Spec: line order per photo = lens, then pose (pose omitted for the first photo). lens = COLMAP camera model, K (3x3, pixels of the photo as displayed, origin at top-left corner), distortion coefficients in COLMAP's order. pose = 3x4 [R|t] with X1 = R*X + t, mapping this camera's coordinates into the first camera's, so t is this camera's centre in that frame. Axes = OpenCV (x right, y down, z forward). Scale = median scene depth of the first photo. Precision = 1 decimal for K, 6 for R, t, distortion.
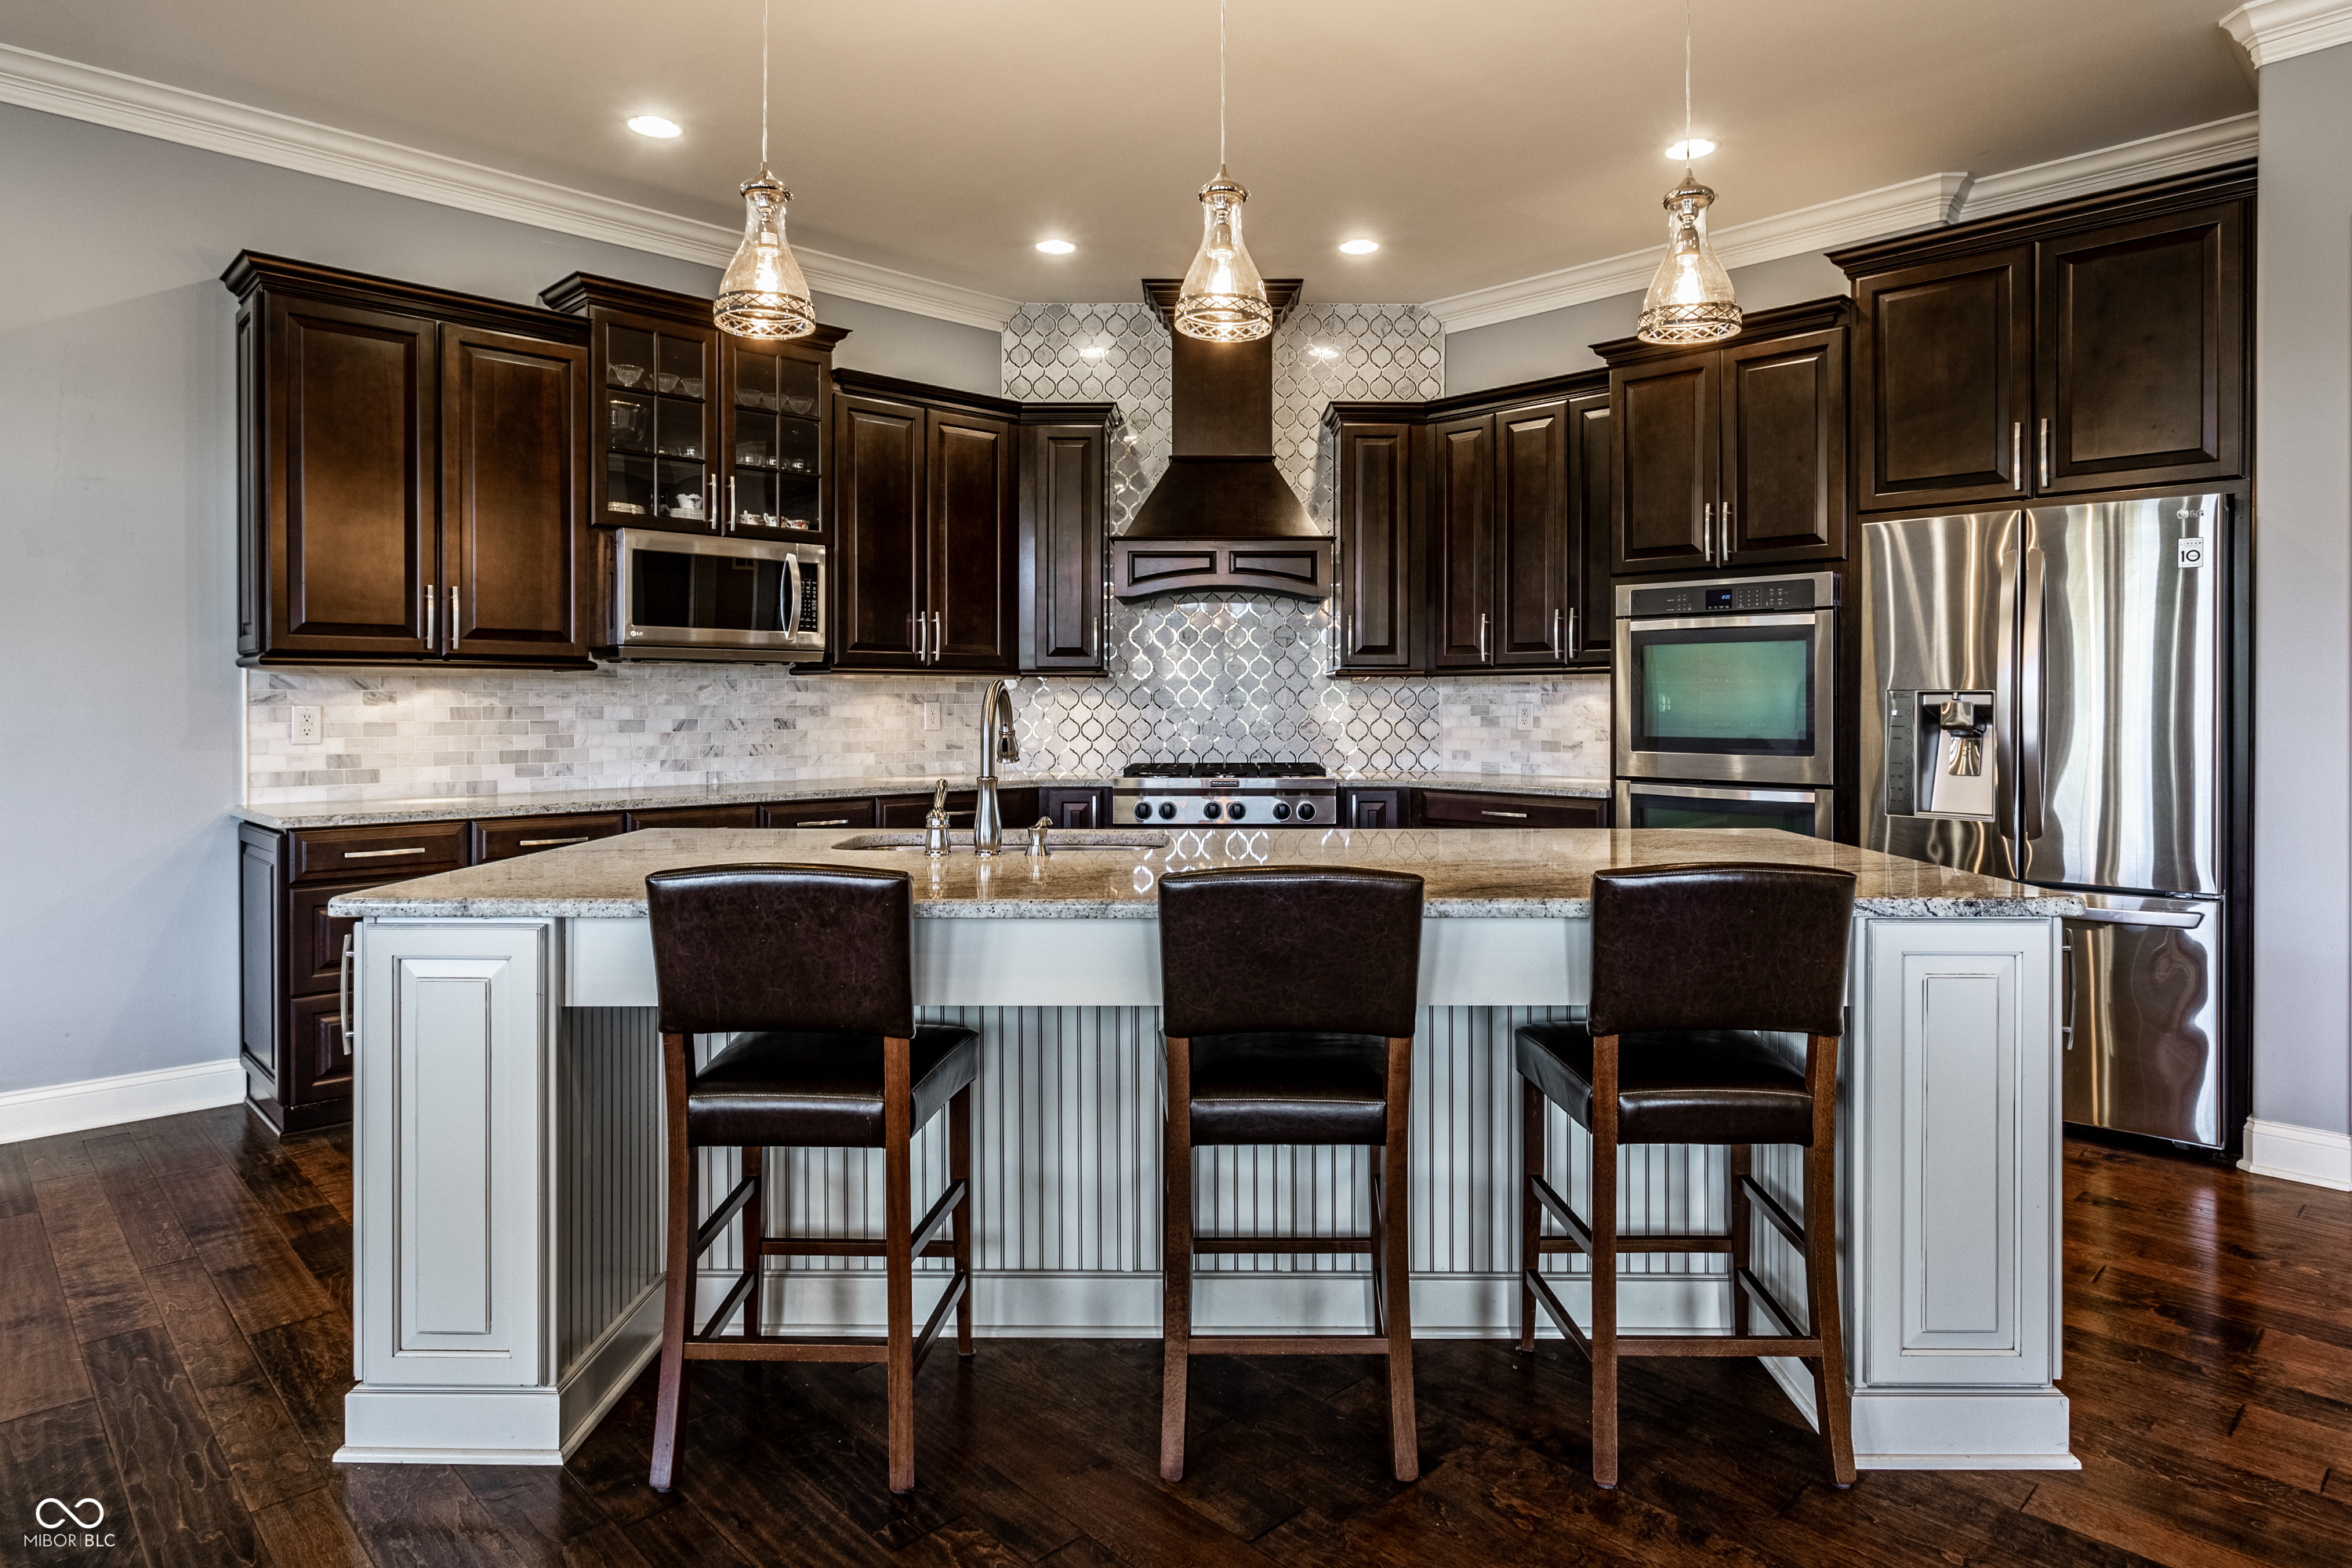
lens RADIAL K [[1347.6, 0, 1207.1], [0, 1347.6, 702.1], [0, 0, 1]] dist [0.002069, 0.000711]
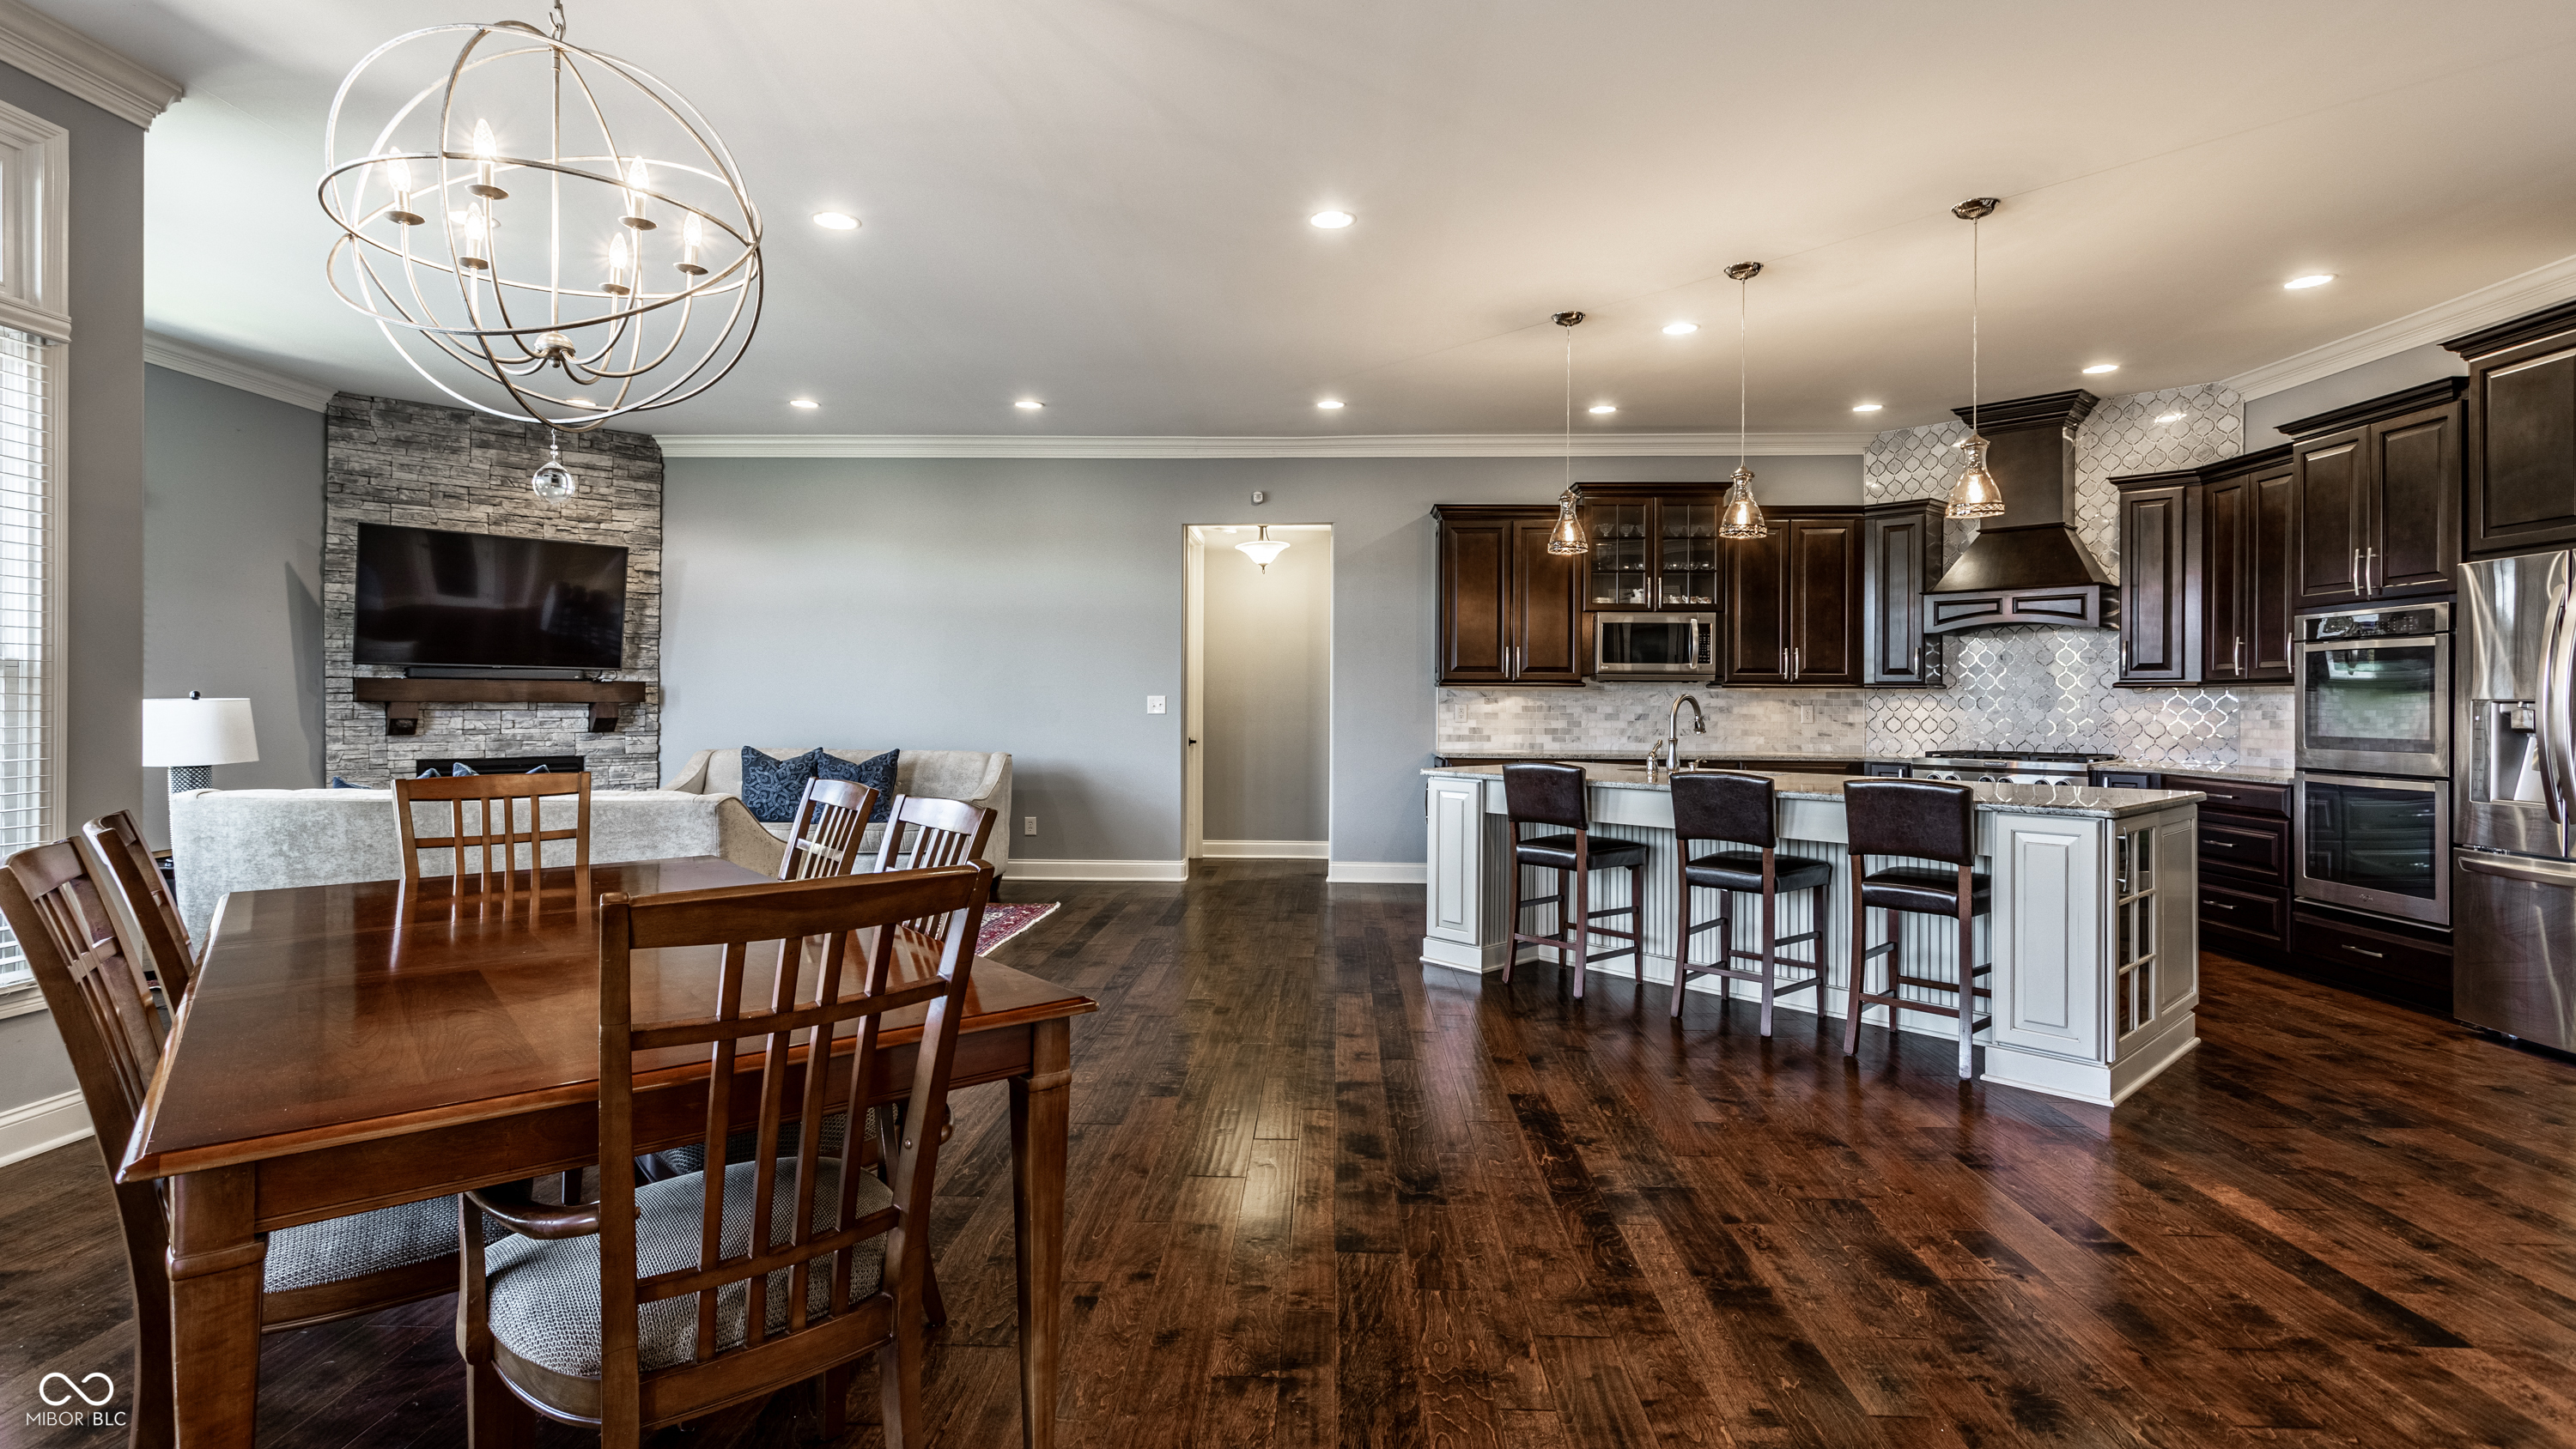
lens RADIAL K [[1211.8, 0, 1283.7], [0, 1211.8, 692.7], [0, 0, 1]] dist [0.001579, 0.000346]
pose [[0.678927, -0.000911, -0.734206, 0.480234], [-0.006608, 0.999951, -0.007351, -0.000057], [0.734176, 0.009843, 0.678887, -0.447257]]
